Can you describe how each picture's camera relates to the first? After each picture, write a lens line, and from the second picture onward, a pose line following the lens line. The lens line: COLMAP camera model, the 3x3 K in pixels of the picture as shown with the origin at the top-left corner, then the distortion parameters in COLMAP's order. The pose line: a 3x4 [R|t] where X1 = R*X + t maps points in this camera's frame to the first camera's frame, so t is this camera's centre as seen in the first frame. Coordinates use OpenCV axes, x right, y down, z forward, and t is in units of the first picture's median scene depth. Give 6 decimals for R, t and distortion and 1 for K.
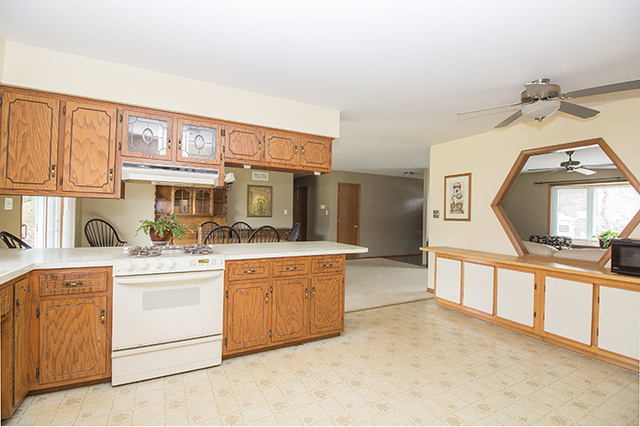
lens RADIAL K [[301.7, 0, 300.1], [0, 301.7, 213.0], [0, 0, 1]] dist [-0.000737, -0.000283]
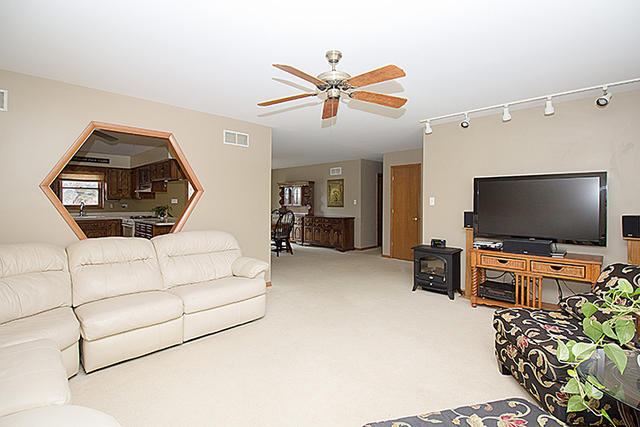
lens RADIAL K [[302.8, 0, 330.3], [0, 302.8, 211.6], [0, 0, 1]] dist [-0.001702, -0.000365]
pose [[0.318609, 0.012306, -0.947807, 2.207039], [0.003105, 0.999897, 0.014026, 0.033186], [0.947881, -0.007412, 0.318537, 1.435309]]
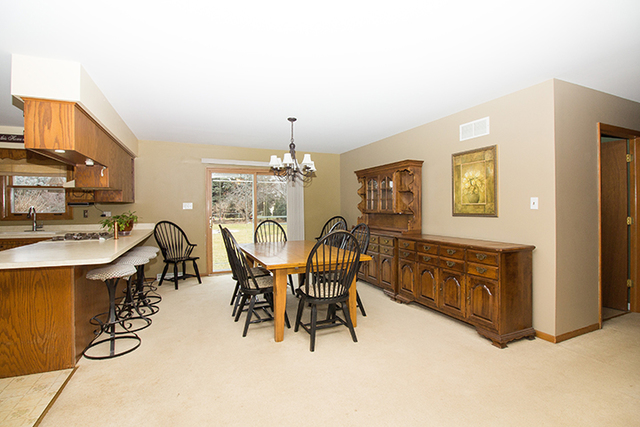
lens RADIAL K [[318.9, 0, 331.8], [0, 318.9, 203.8], [0, 0, 1]] dist [0.000957, -0.011567]
pose [[-0.057895, -0.031147, -0.997837, 0.875821], [0.004568, 0.999494, -0.031464, 0.019822], [0.998312, -0.006380, -0.057723, 1.882163]]
